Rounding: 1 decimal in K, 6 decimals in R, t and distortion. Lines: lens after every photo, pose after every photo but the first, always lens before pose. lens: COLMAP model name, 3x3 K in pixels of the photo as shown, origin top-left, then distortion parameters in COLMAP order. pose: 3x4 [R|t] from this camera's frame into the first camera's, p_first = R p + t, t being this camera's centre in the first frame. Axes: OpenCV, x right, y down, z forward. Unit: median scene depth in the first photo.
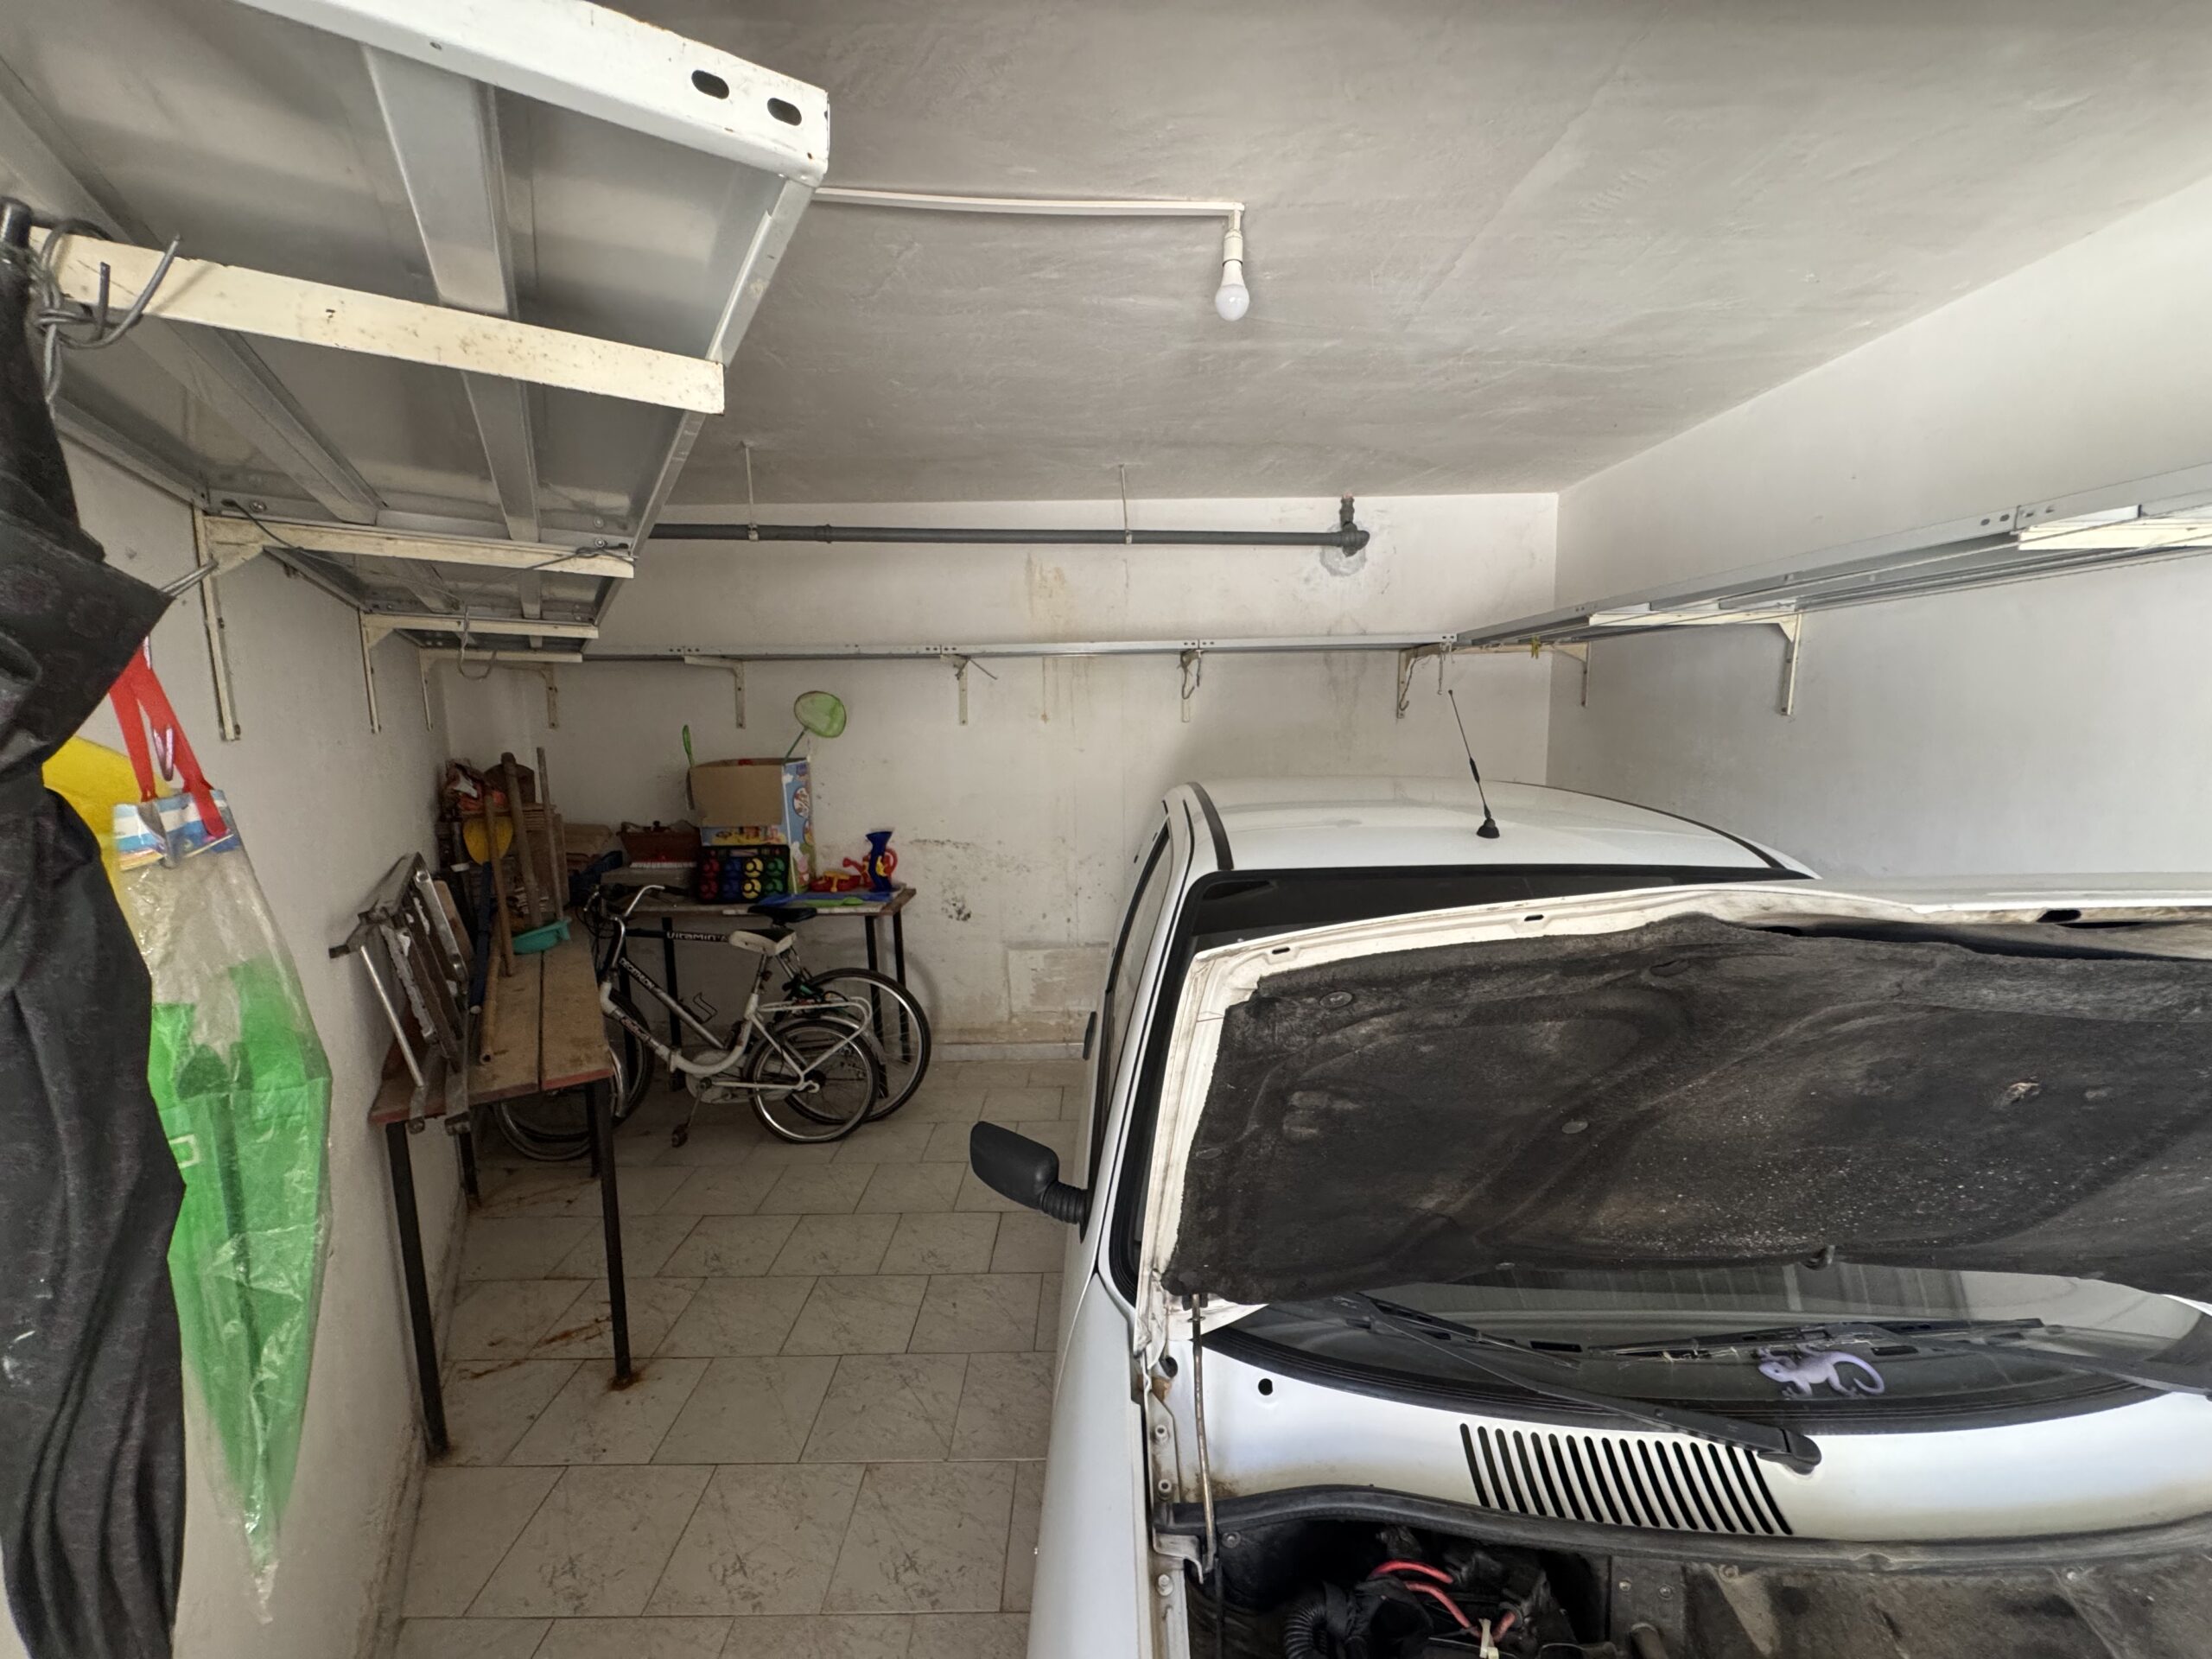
lens RADIAL K [[881.4, 0, 1105.5], [0, 881.4, 829.1], [0, 0, 1]] dist [-0.002675, 0.000623]
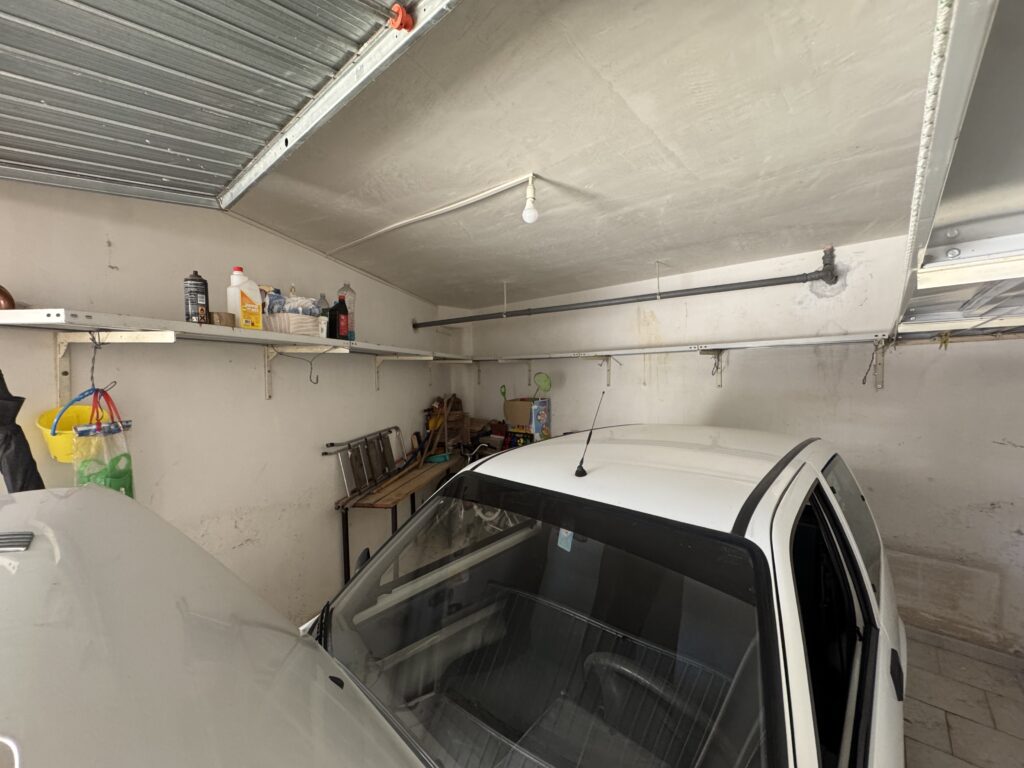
lens RADIAL K [[410.2, 0, 513.4], [0, 410.2, 379.1], [0, 0, 1]] dist [-0.001160, -0.000013]
pose [[0.733304, 0.011488, -0.679804, 0.376366], [-0.082105, 0.994036, -0.071769, -0.048570], [0.674925, 0.108444, 0.729874, 0.116092]]
